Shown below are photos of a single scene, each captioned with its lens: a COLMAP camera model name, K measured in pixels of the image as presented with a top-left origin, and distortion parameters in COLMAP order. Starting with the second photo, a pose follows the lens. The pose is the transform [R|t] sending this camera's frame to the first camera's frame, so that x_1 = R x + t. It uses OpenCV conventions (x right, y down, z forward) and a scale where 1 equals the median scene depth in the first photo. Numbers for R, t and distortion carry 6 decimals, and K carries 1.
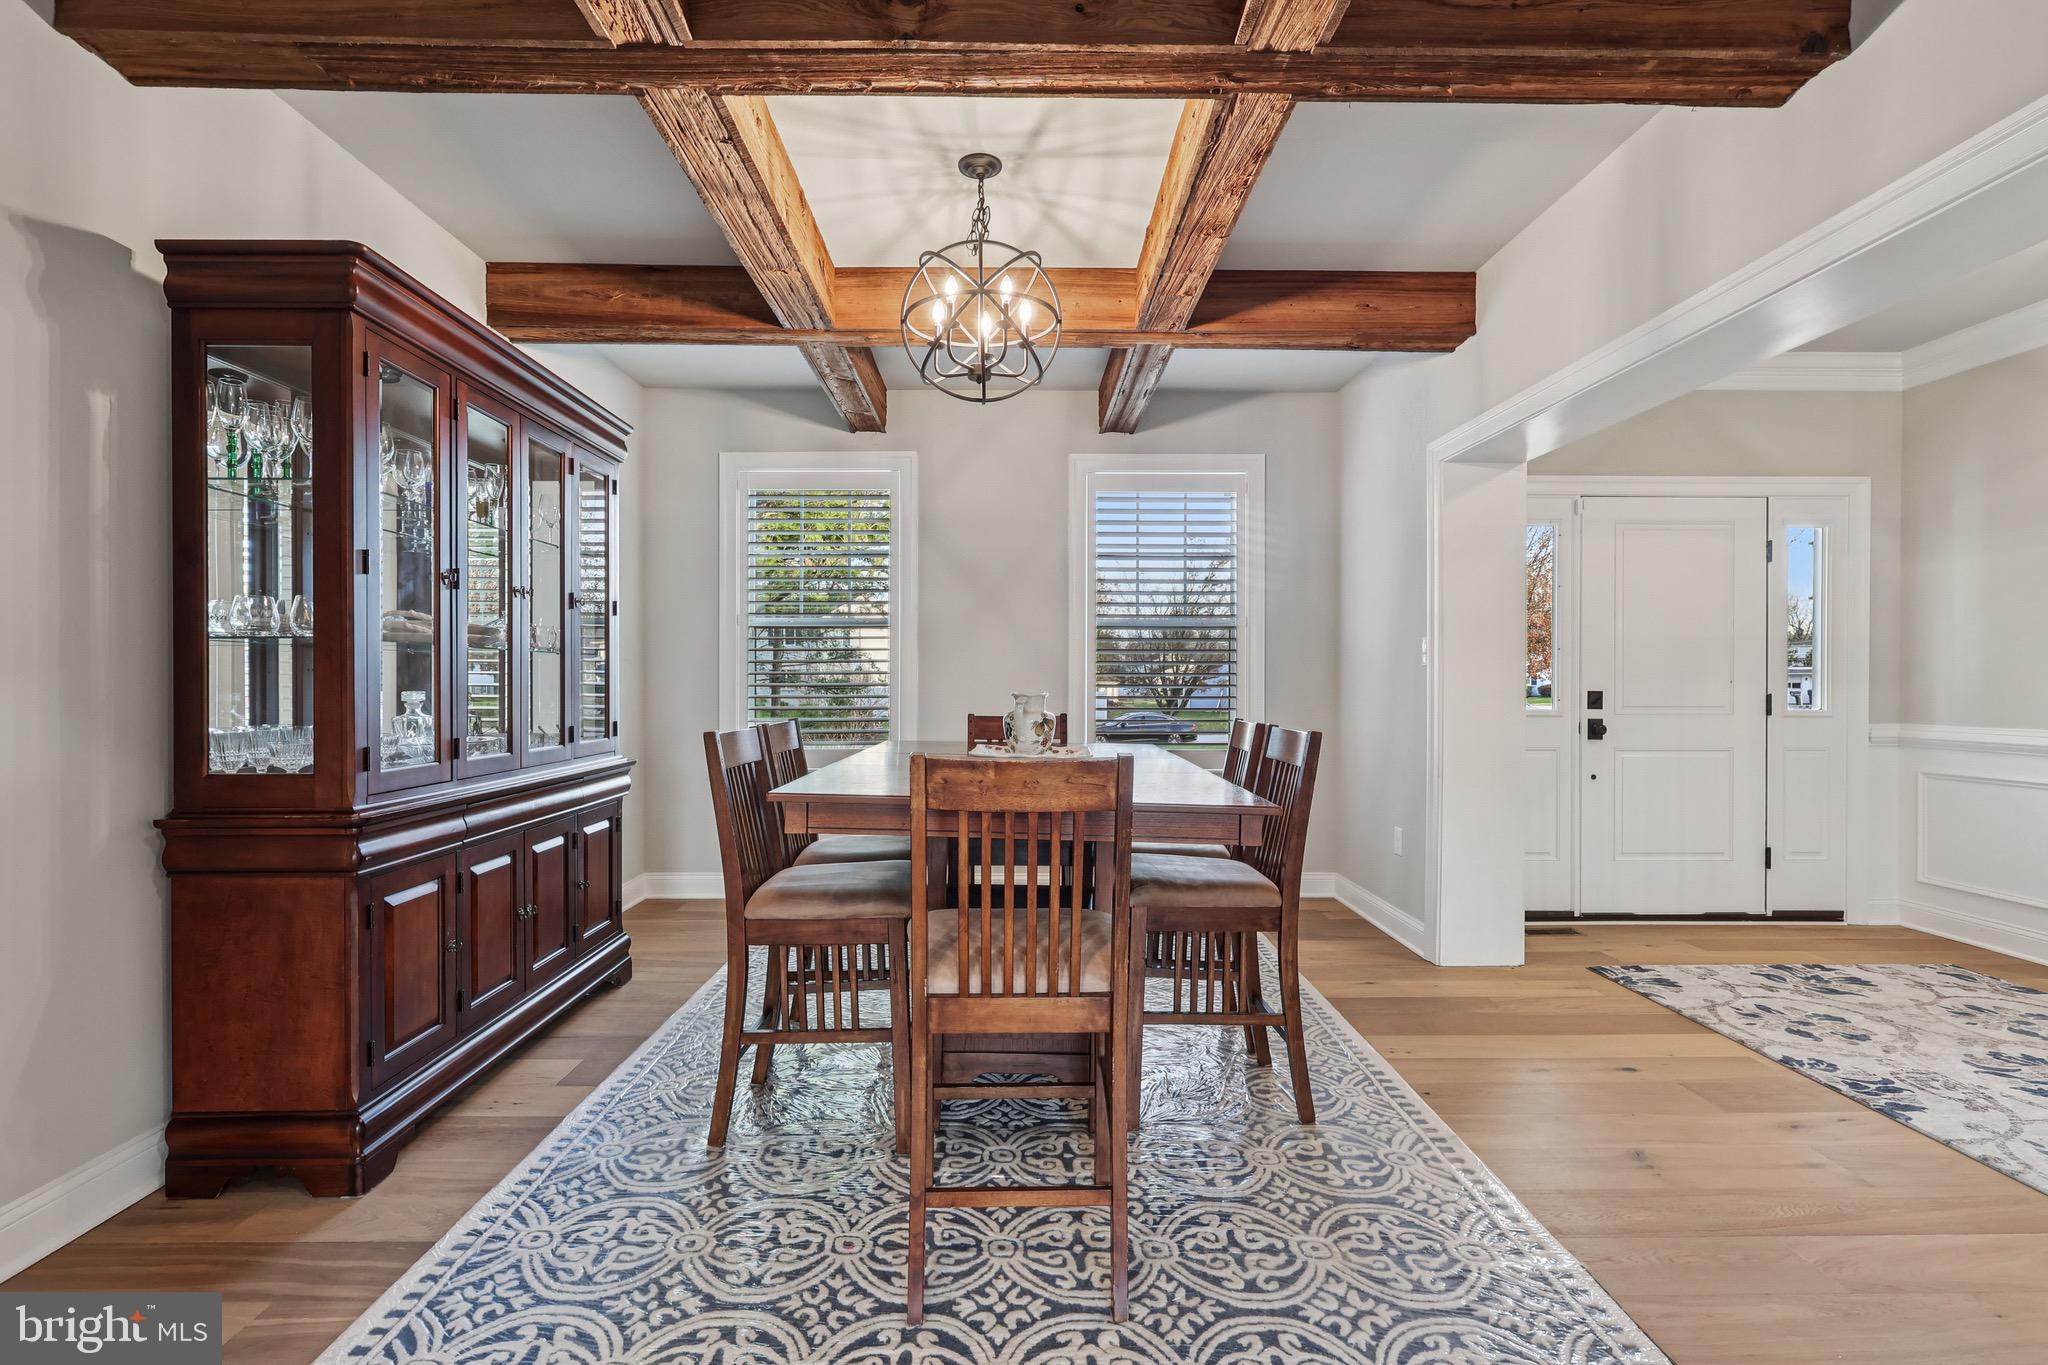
lens RADIAL K [[954.0, 0, 1024.0], [0, 954.0, 682.5], [0, 0, 1]] dist [-0.001589, 0.001238]
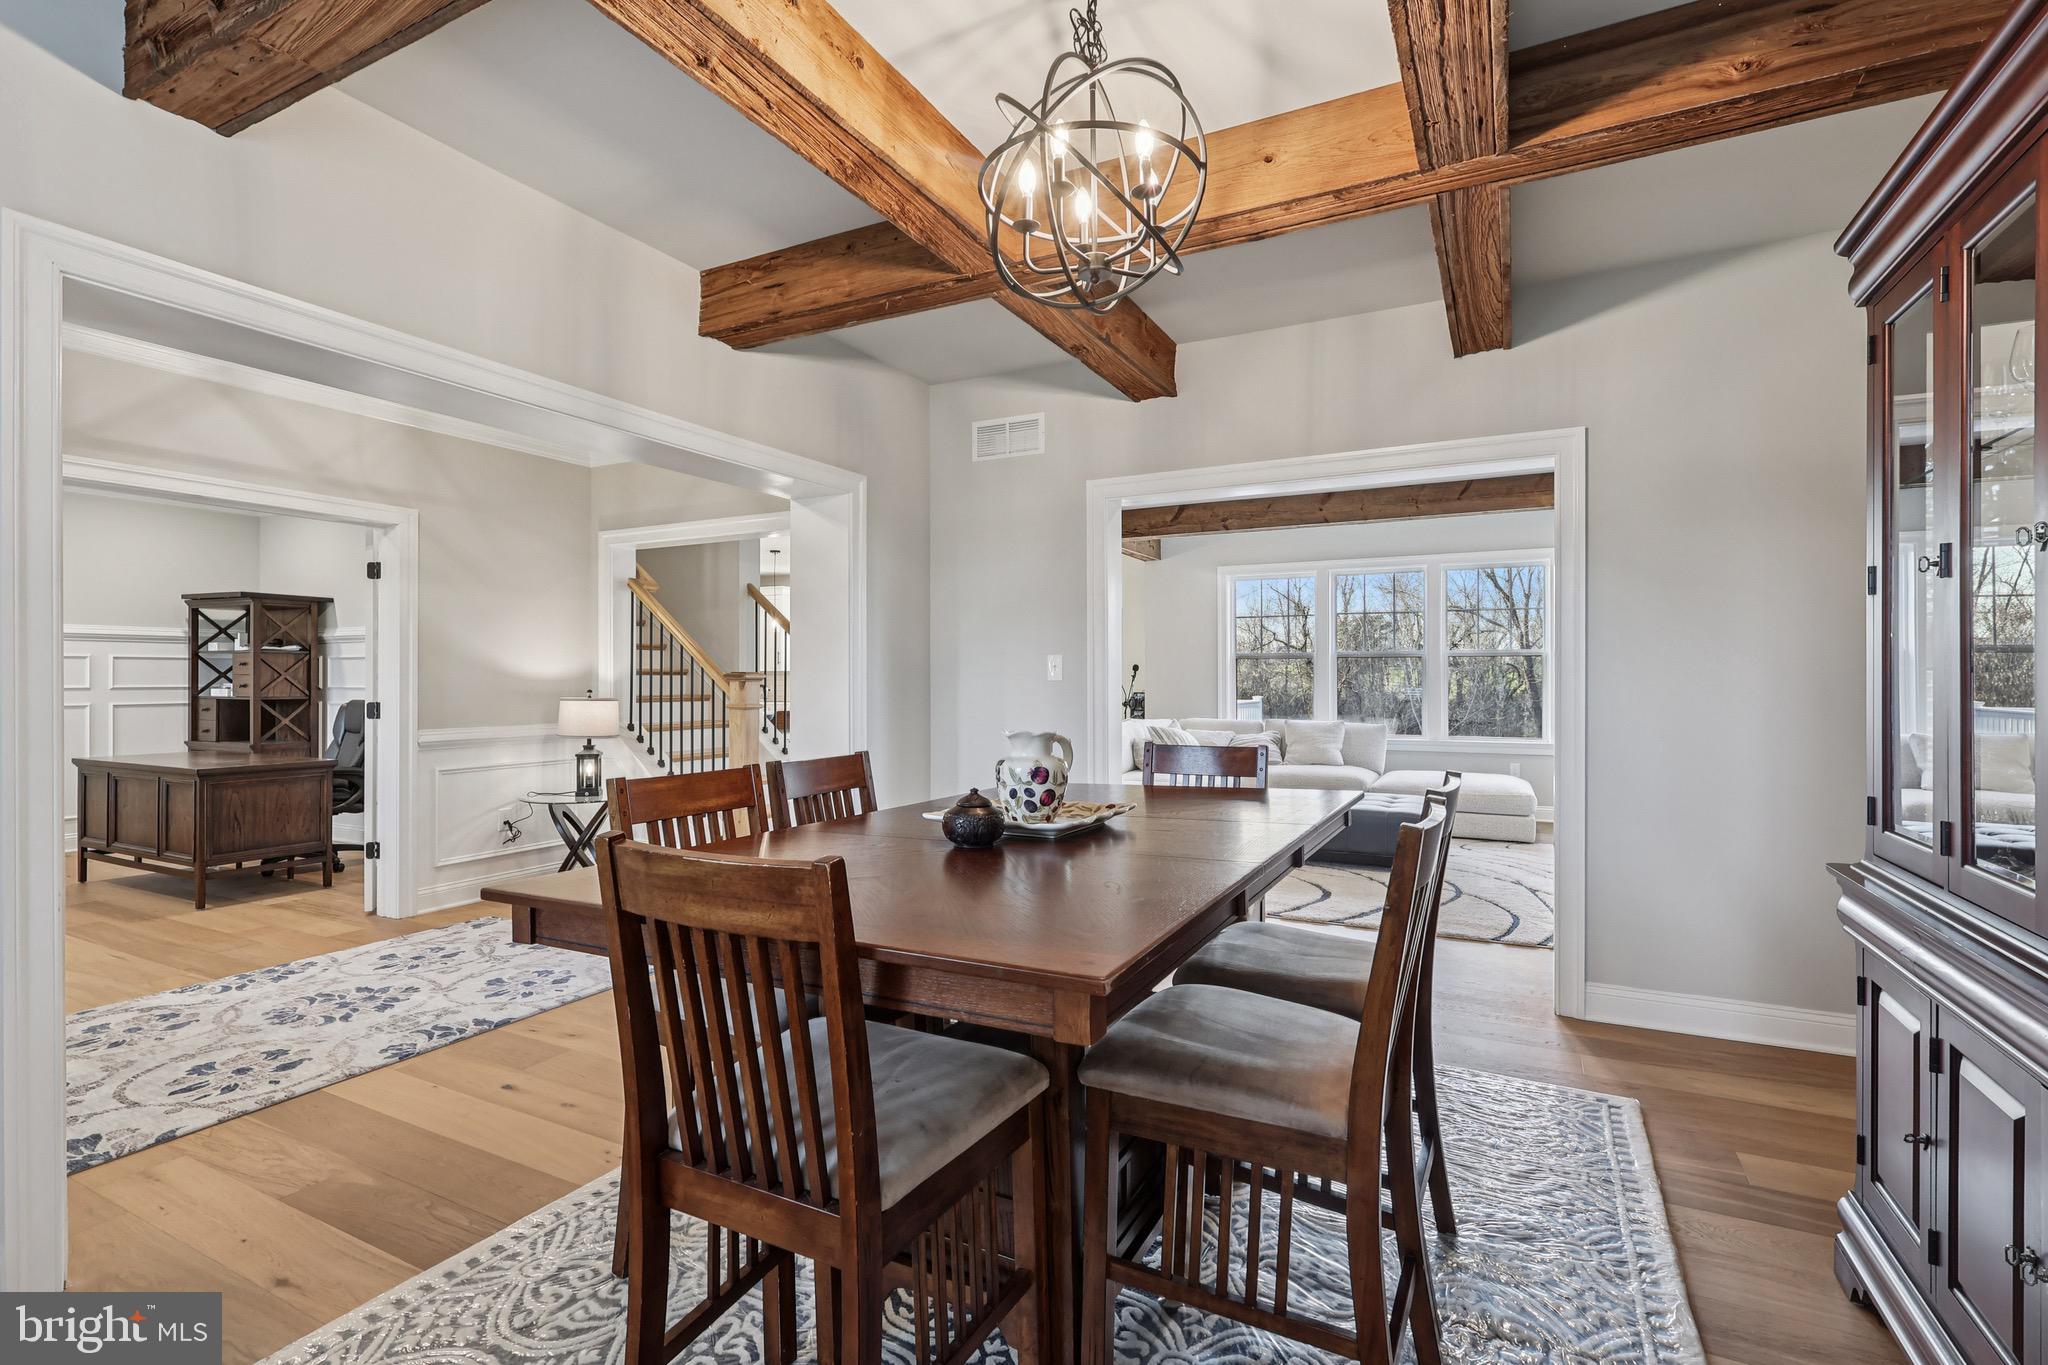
lens RADIAL K [[954.0, 0, 1024.0], [0, 954.0, 682.5], [0, 0, 1]] dist [-0.001589, 0.001238]
pose [[-0.881131, -0.001982, 0.472868, -0.239542], [0.001411, 0.999976, 0.006820, -0.020656], [-0.472870, 0.006676, -0.881107, 1.213025]]
